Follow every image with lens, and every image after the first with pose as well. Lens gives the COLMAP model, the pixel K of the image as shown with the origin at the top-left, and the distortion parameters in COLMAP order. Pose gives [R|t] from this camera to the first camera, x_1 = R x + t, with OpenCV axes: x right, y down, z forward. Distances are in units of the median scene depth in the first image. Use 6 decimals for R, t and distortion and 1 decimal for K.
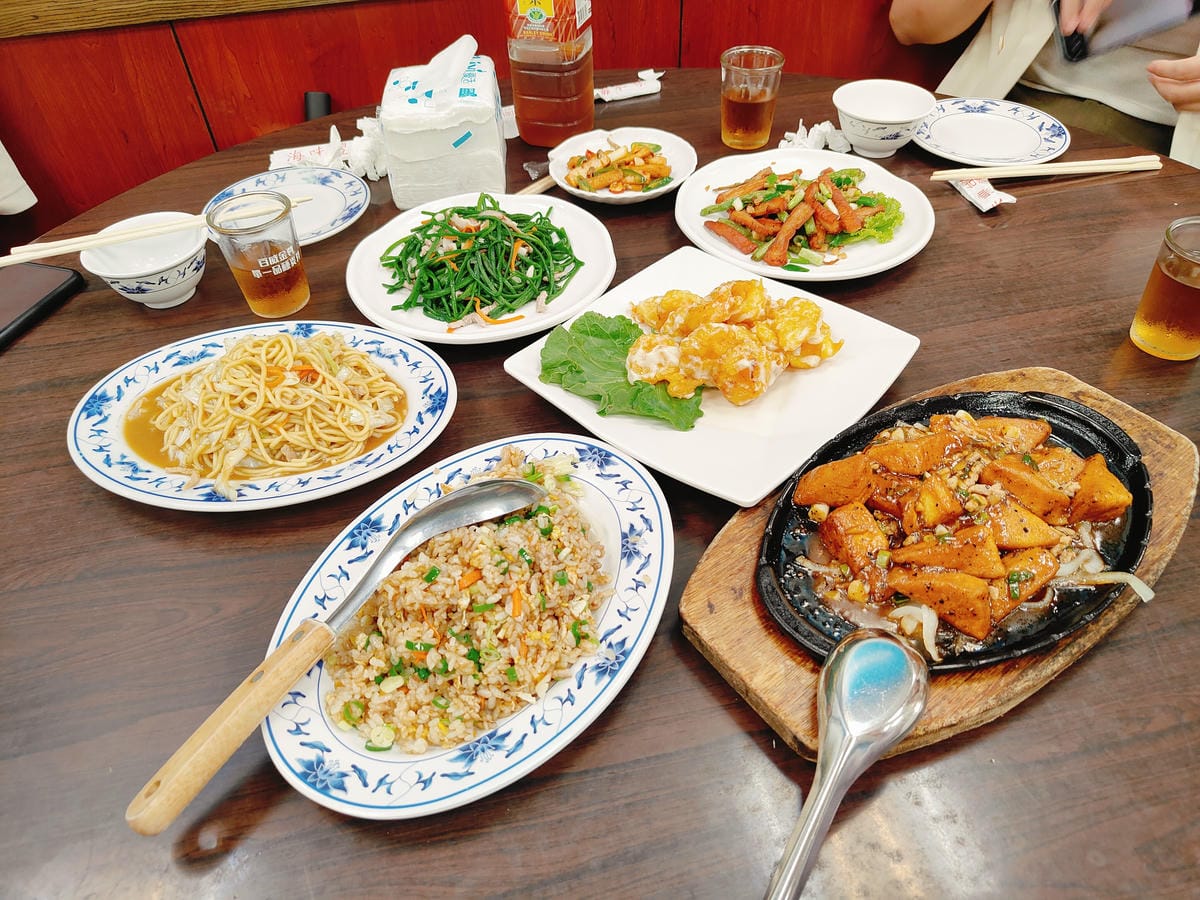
lens RADIAL K [[829.8, 0, 602.6], [0, 829.8, 441.8], [0, 0, 1]] dist [0.003161, -0.020354]
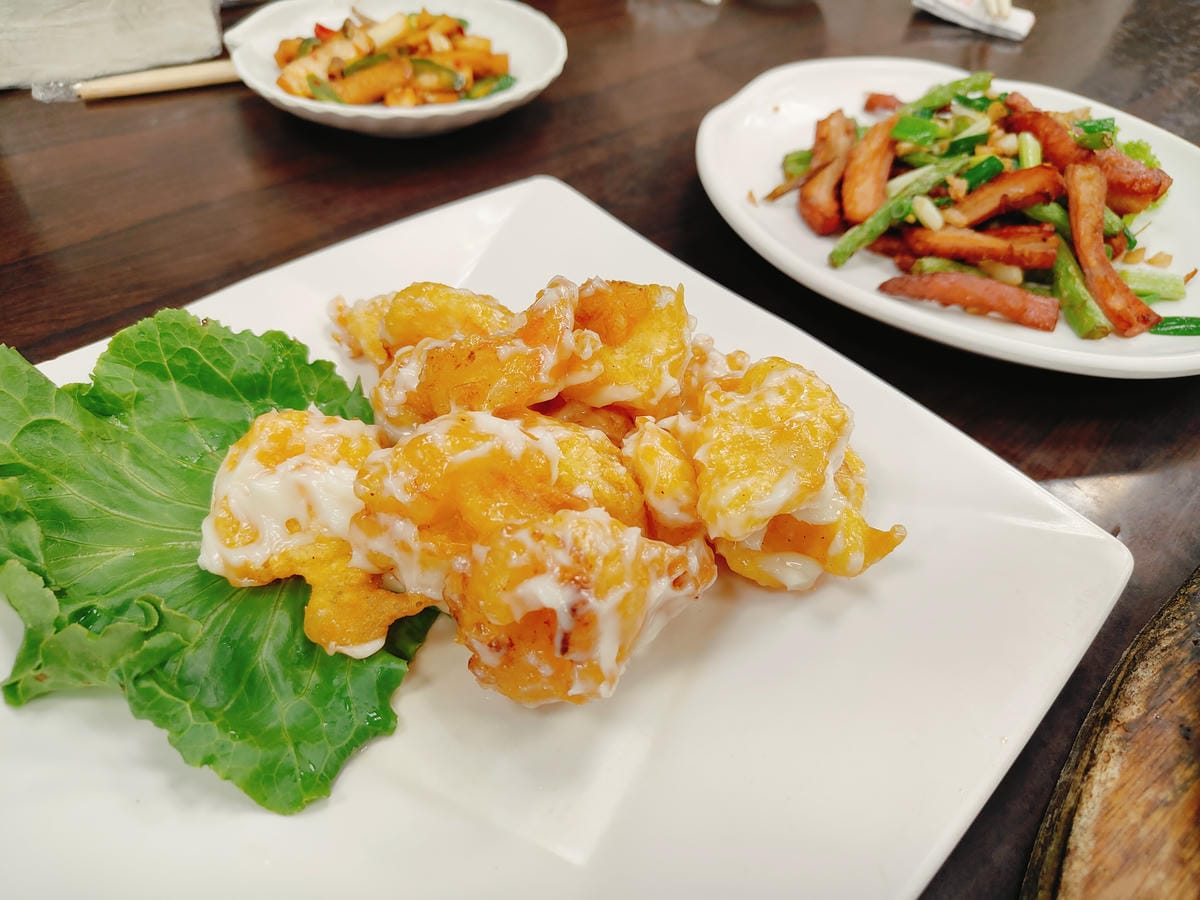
lens RADIAL K [[829.8, 0, 598.8], [0, 829.8, 450.3], [0, 0, 1]] dist [0.003161, -0.020354]
pose [[0.989974, 0.140636, 0.013171, 0.203505], [-0.140982, 0.989536, 0.030685, -0.171516], [-0.008718, -0.032234, 0.999442, 0.834160]]
